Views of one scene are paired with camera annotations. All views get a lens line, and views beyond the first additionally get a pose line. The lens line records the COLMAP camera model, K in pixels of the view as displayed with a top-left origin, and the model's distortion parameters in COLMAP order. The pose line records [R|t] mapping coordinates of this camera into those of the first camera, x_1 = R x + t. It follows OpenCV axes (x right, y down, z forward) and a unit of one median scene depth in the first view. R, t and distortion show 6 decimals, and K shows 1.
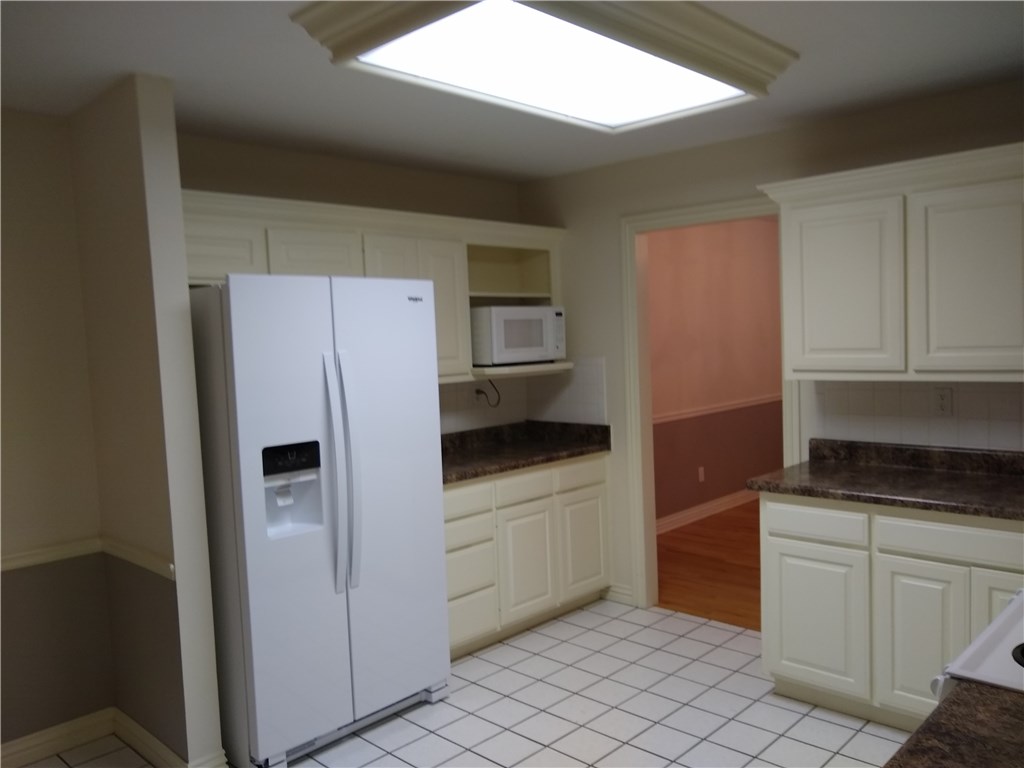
lens RADIAL K [[805.5, 0, 512.0], [0, 805.5, 384.0], [0, 0, 1]] dist [0.007071, -0.000815]
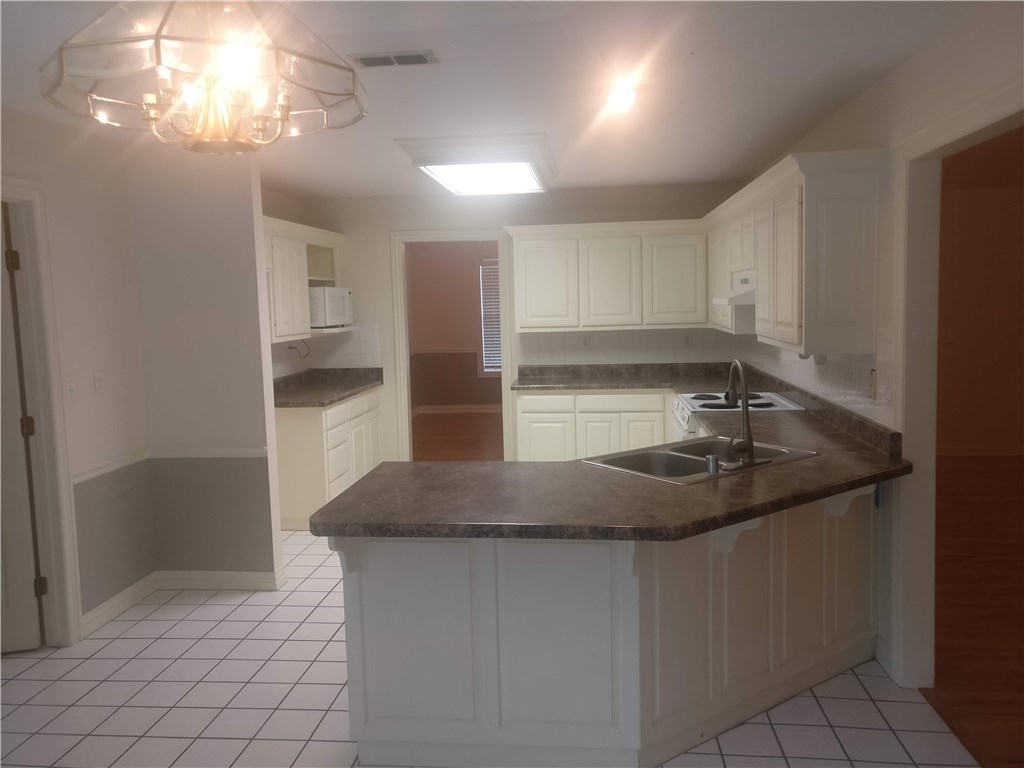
lens RADIAL K [[807.1, 0, 512.0], [0, 807.1, 384.0], [0, 0, 1]] dist [0.011536, 0.010219]
pose [[0.785403, -0.048037, 0.617118, -0.671608], [0.031198, 0.998789, 0.038041, 0.034494], [-0.618198, -0.010625, 0.785951, -0.367962]]
